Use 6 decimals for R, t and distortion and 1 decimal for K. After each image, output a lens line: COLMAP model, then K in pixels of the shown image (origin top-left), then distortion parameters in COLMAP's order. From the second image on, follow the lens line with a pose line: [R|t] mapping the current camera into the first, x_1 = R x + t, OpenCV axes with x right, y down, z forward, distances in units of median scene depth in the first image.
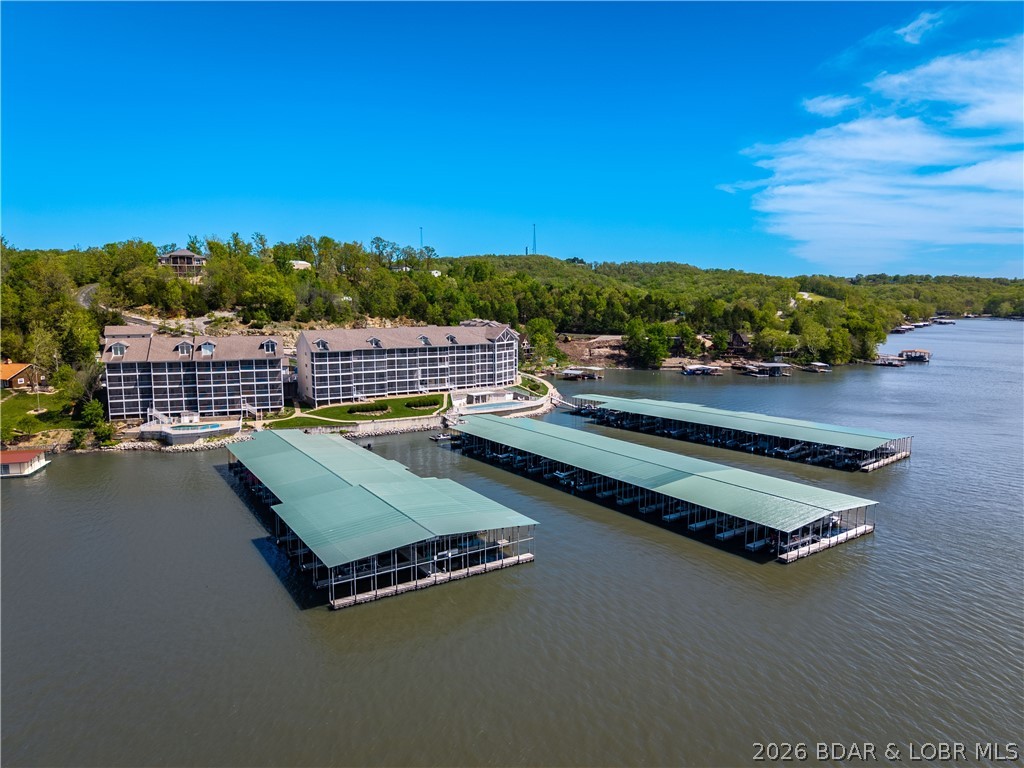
lens RADIAL K [[684.5, 0, 516.0], [0, 684.5, 380.8], [0, 0, 1]] dist [0.022030, -0.025907]
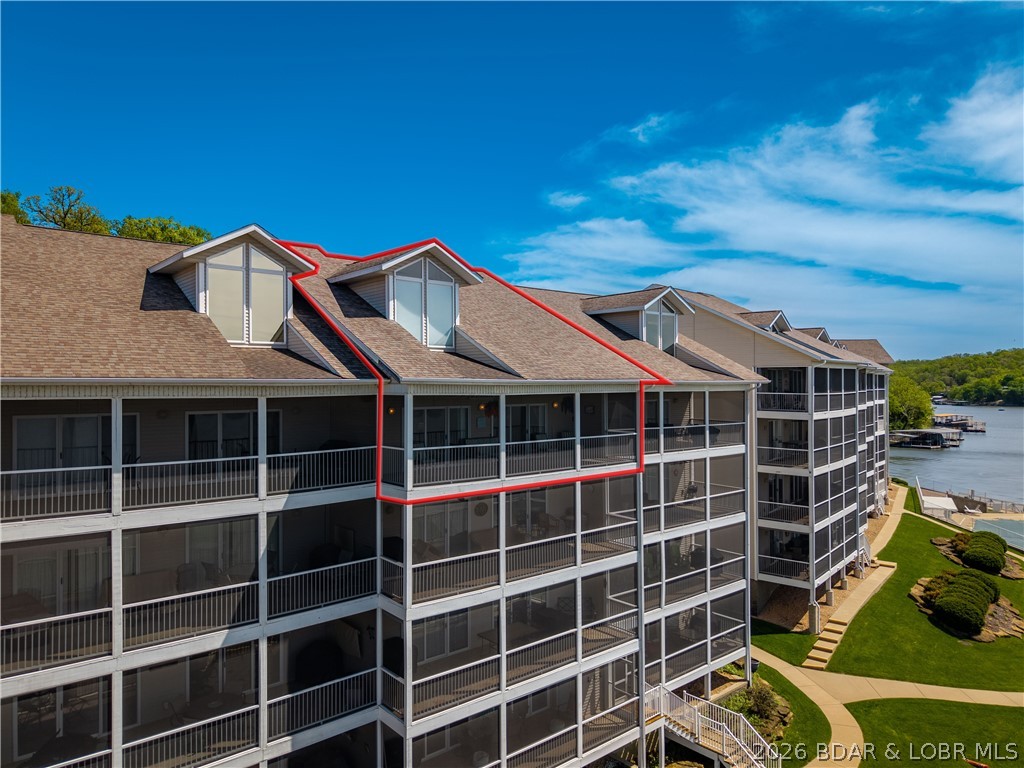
lens RADIAL K [[684.5, 0, 513.6], [0, 684.5, 367.9], [0, 0, 1]] dist [0.022030, -0.025907]
pose [[0.940999, 0.006803, 0.338341, -0.429162], [0.039958, 0.990570, -0.131049, -0.014596], [-0.336042, 0.136837, 0.931854, 0.783379]]
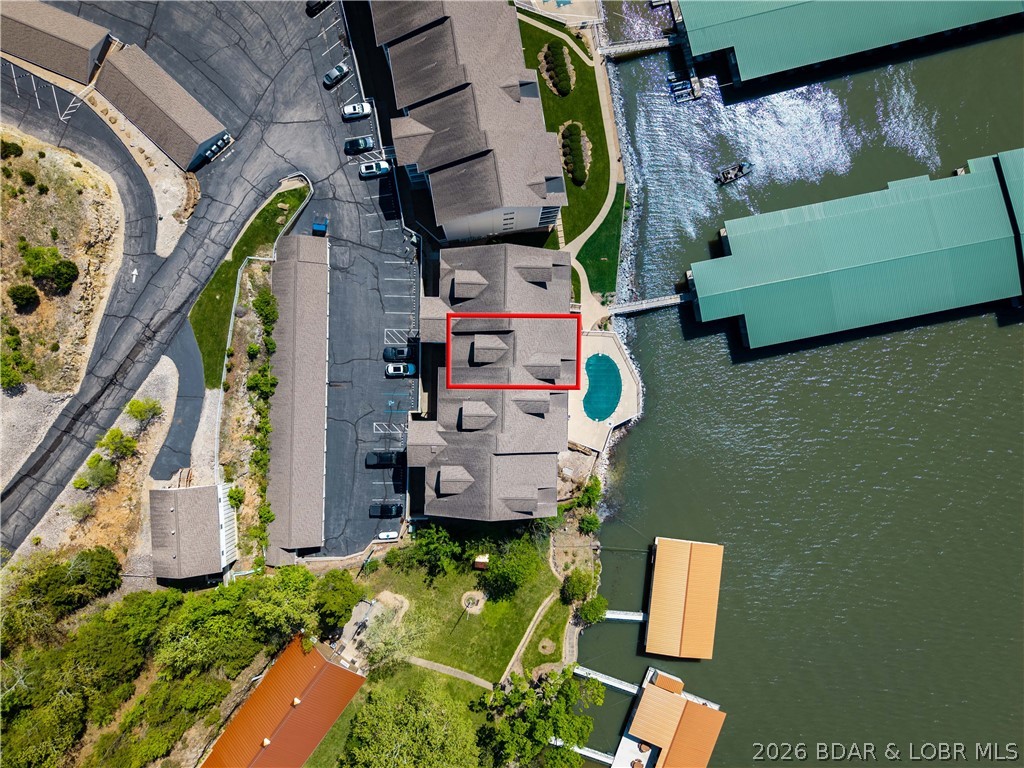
lens RADIAL K [[684.5, 0, 520.9], [0, 684.5, 380.8], [0, 0, 1]] dist [0.022030, -0.025907]
pose [[0.369530, -0.928855, 0.026005, -0.437513], [0.089414, 0.063400, 0.993975, -0.586034], [-0.924907, -0.364978, 0.106481, 0.860502]]
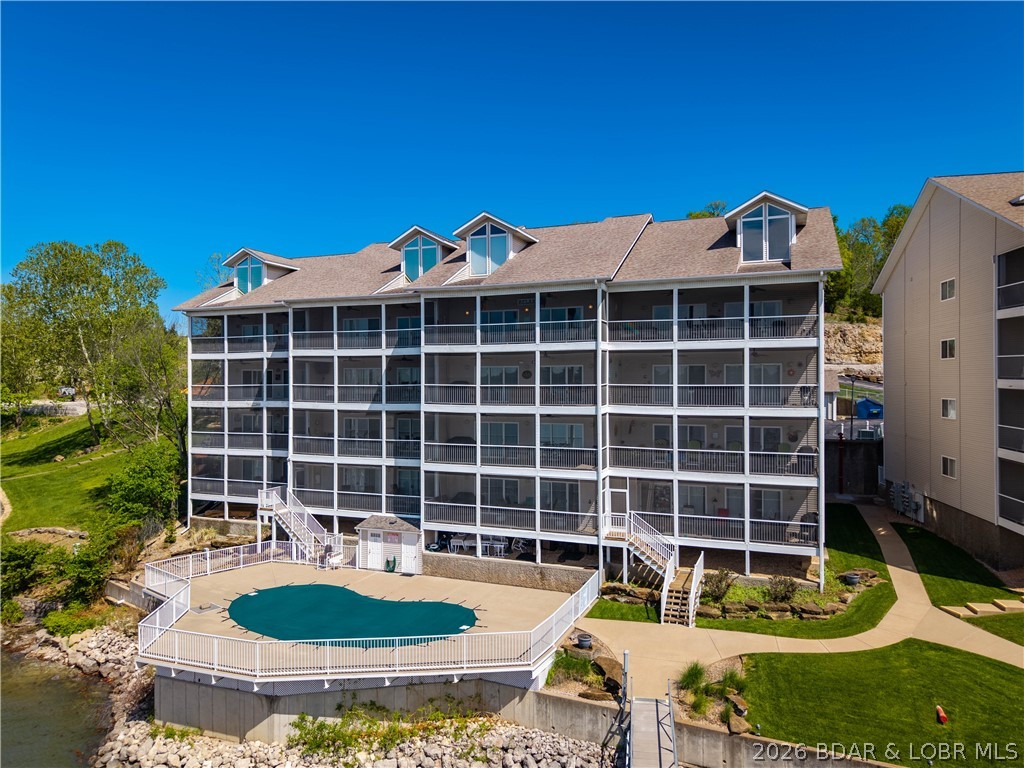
lens RADIAL K [[684.5, 0, 512.0], [0, 684.5, 396.2], [0, 0, 1]] dist [0.022030, -0.025907]
pose [[0.741662, 0.009863, -0.670701, -0.261832], [-0.078743, 0.994259, -0.072452, 0.015387], [0.666136, 0.106548, 0.738181, 0.758276]]
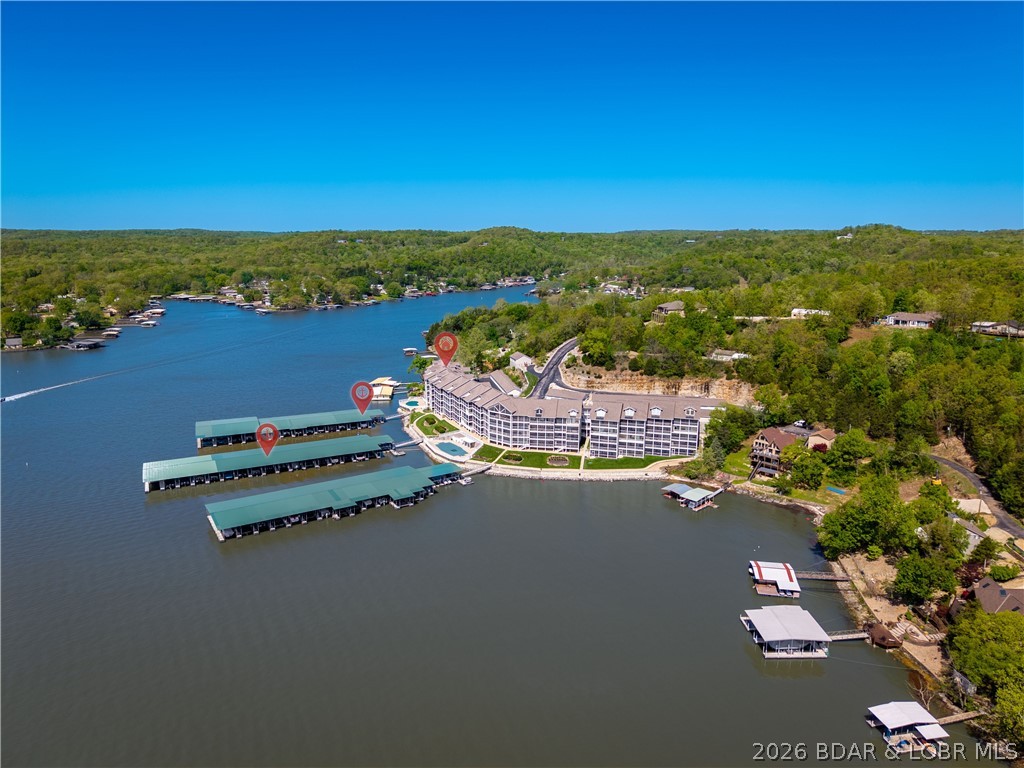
lens RADIAL K [[684.5, 0, 505.1], [0, 684.5, 374.4], [0, 0, 1]] dist [0.022030, -0.025907]
pose [[-0.168060, 0.194848, -0.966328, 1.401679], [-0.121421, 0.968714, 0.216447, -0.469913], [0.978270, 0.153708, -0.139144, 1.365565]]
